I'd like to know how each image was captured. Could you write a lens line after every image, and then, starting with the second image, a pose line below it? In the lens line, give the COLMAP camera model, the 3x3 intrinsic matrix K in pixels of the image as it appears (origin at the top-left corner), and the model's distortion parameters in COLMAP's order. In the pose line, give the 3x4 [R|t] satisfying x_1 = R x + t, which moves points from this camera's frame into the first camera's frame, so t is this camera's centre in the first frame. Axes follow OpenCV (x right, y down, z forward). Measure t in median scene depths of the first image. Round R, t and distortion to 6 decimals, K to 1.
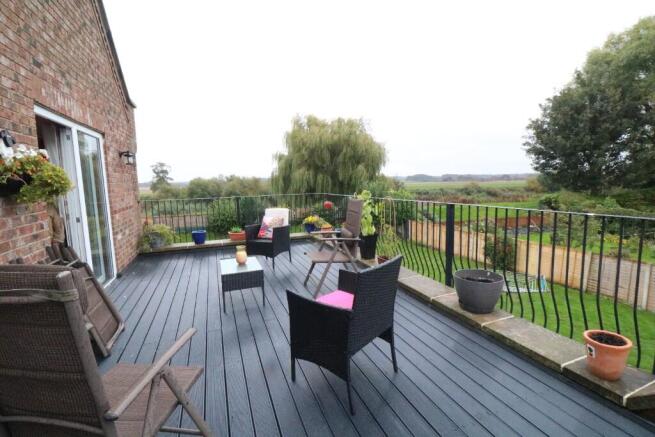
lens RADIAL K [[314.4, 0, 327.5], [0, 314.4, 218.5], [0, 0, 1]] dist [-0.001311, -0.000809]
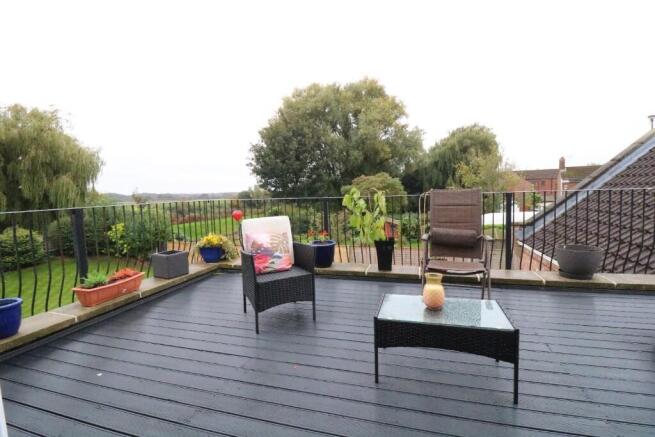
lens RADIAL K [[314.4, 0, 327.5], [0, 314.4, 218.5], [0, 0, 1]] dist [-0.001311, -0.000809]
pose [[0.611414, -0.056297, 0.789306, -0.102909], [0.106091, 0.994293, -0.011264, -0.001990], [-0.784167, 0.090625, 0.613897, 0.106127]]
